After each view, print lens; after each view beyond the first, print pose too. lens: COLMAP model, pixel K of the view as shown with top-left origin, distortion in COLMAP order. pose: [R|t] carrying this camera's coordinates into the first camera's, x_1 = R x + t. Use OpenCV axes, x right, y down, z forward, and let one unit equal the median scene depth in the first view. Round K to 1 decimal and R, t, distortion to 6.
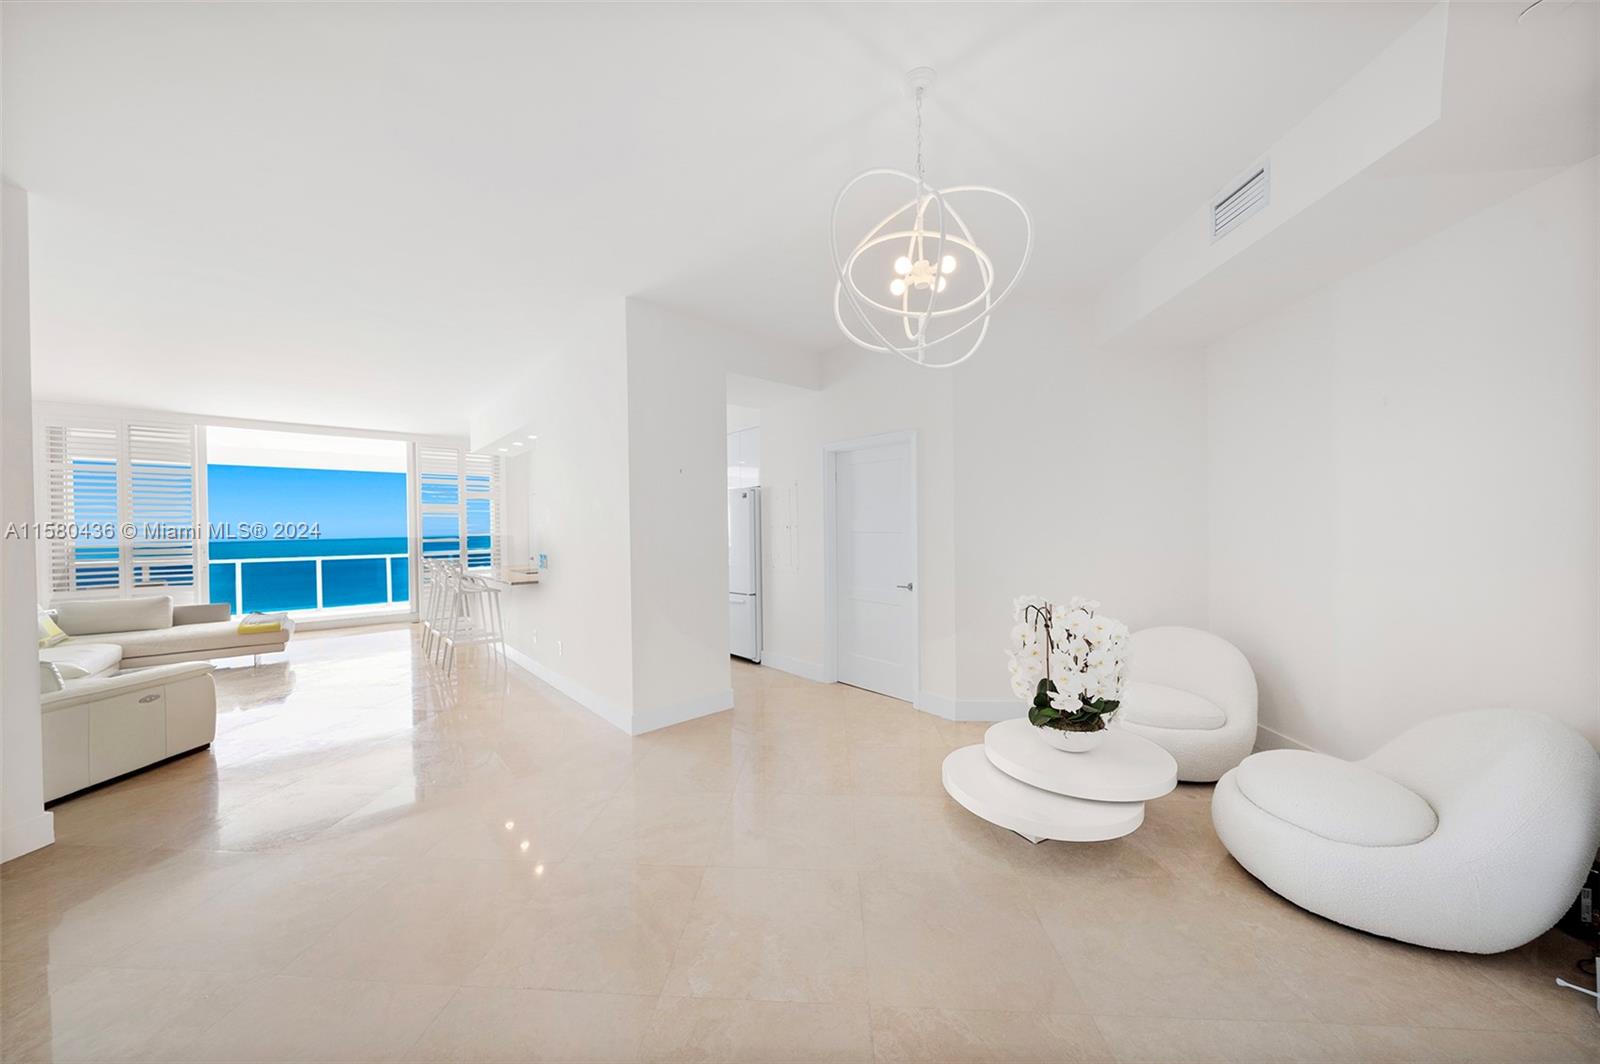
lens RADIAL K [[553.0, 0, 793.8], [0, 553.0, 529.9], [0, 0, 1]] dist [-0.000051, -0.000010]
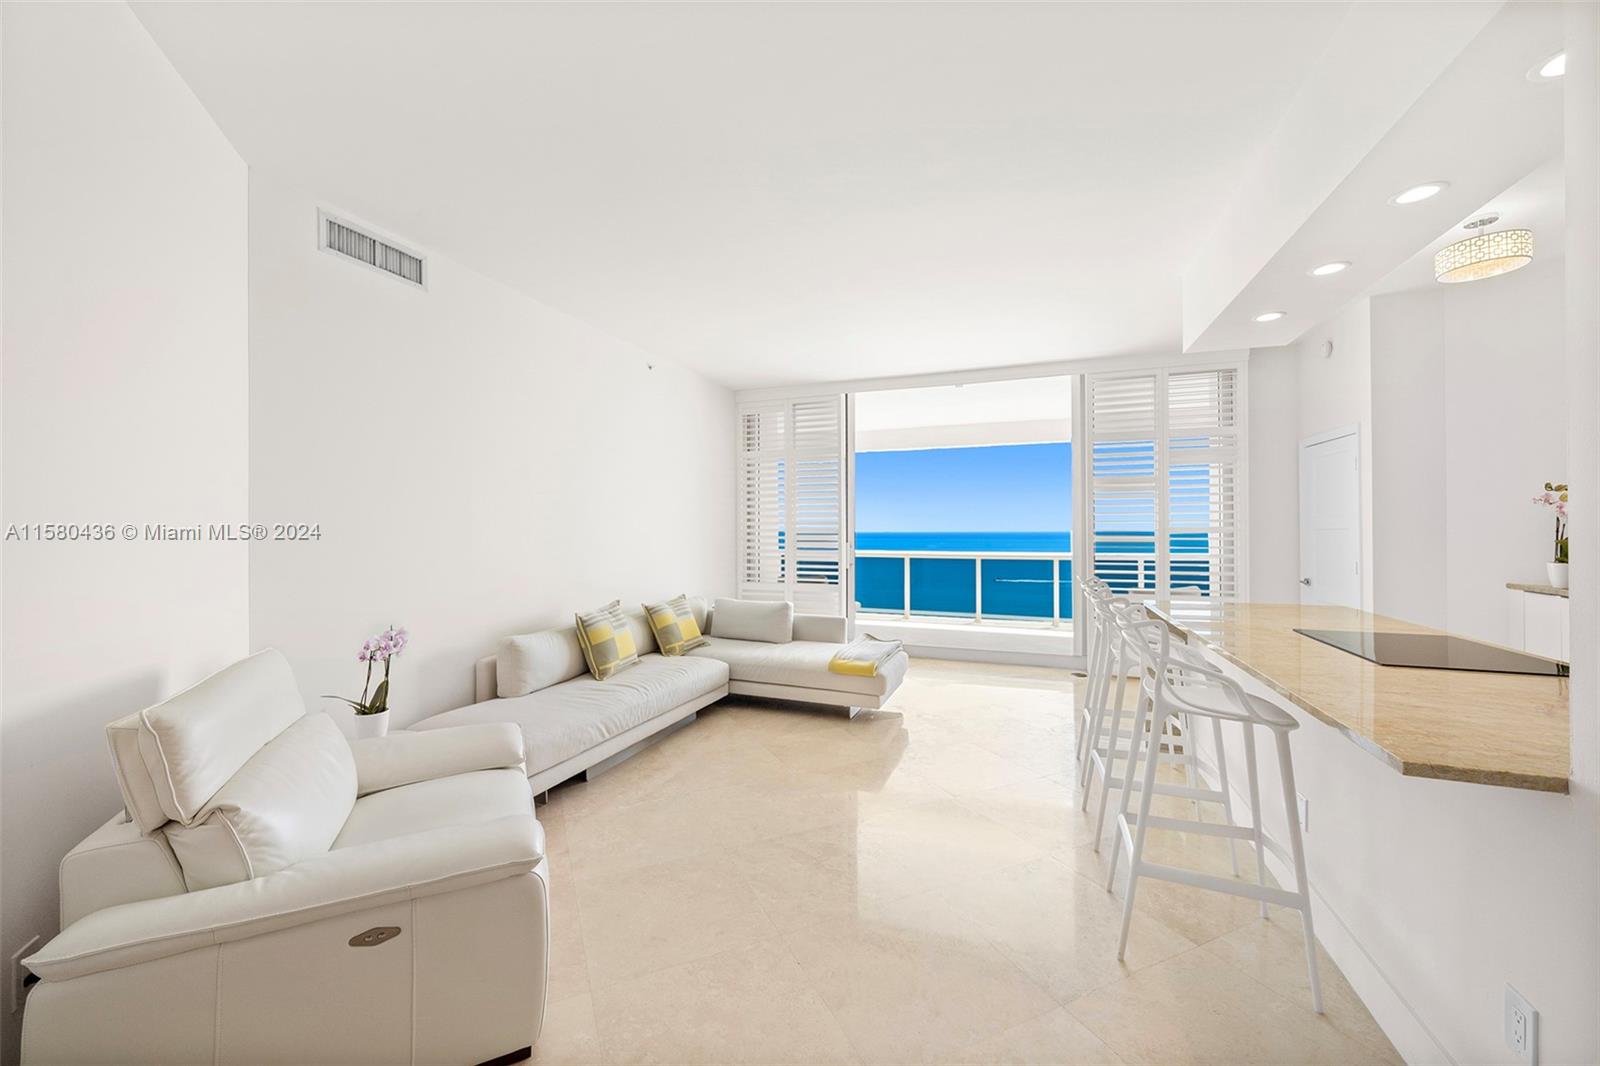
lens RADIAL K [[607.9, 0, 798.7], [0, 607.9, 528.6], [0, 0, 1]] dist [-0.001580, -0.000141]
pose [[0.474044, 0.013937, -0.880391, -0.385673], [-0.003064, 0.999895, 0.014179, 0.001976], [0.880496, -0.004024, 0.474037, 0.642471]]
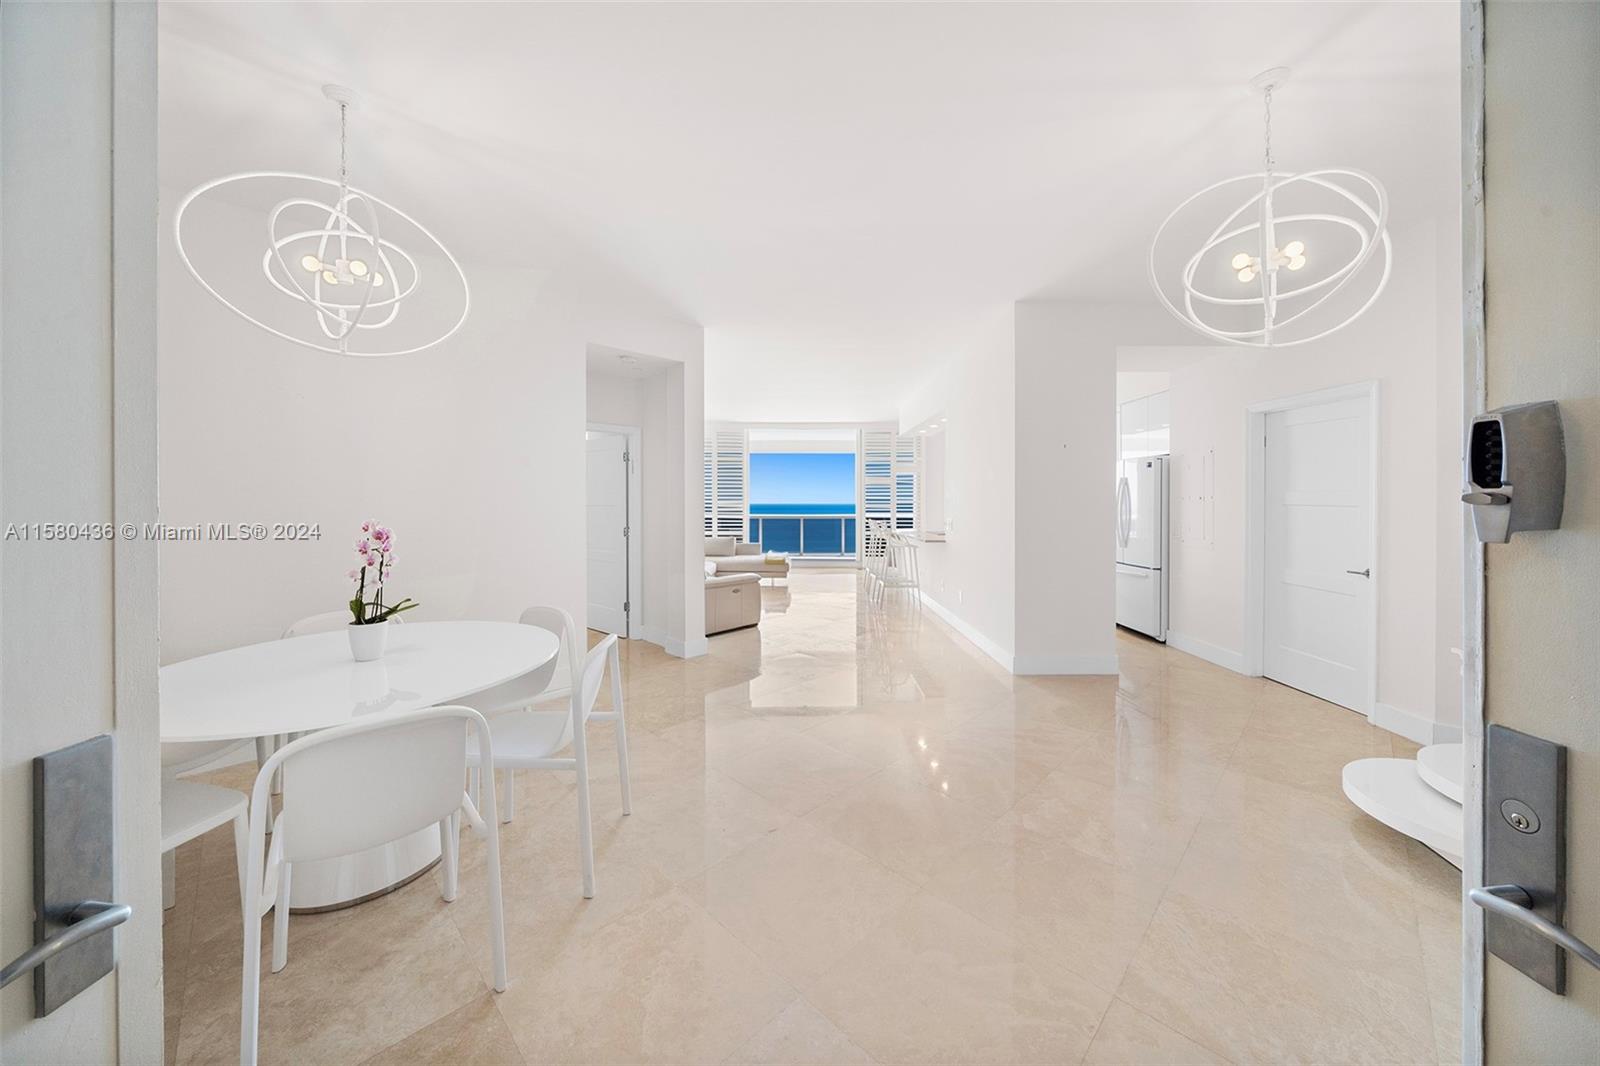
lens RADIAL K [[557.1, 0, 793.4], [0, 557.1, 508.0], [0, 0, 1]] dist [0.000182, -0.000020]
pose [[0.752824, 0.022848, -0.657825, 0.080203], [-0.011895, 0.999706, 0.021109, -0.000744], [0.658114, -0.008067, 0.752875, -0.124744]]
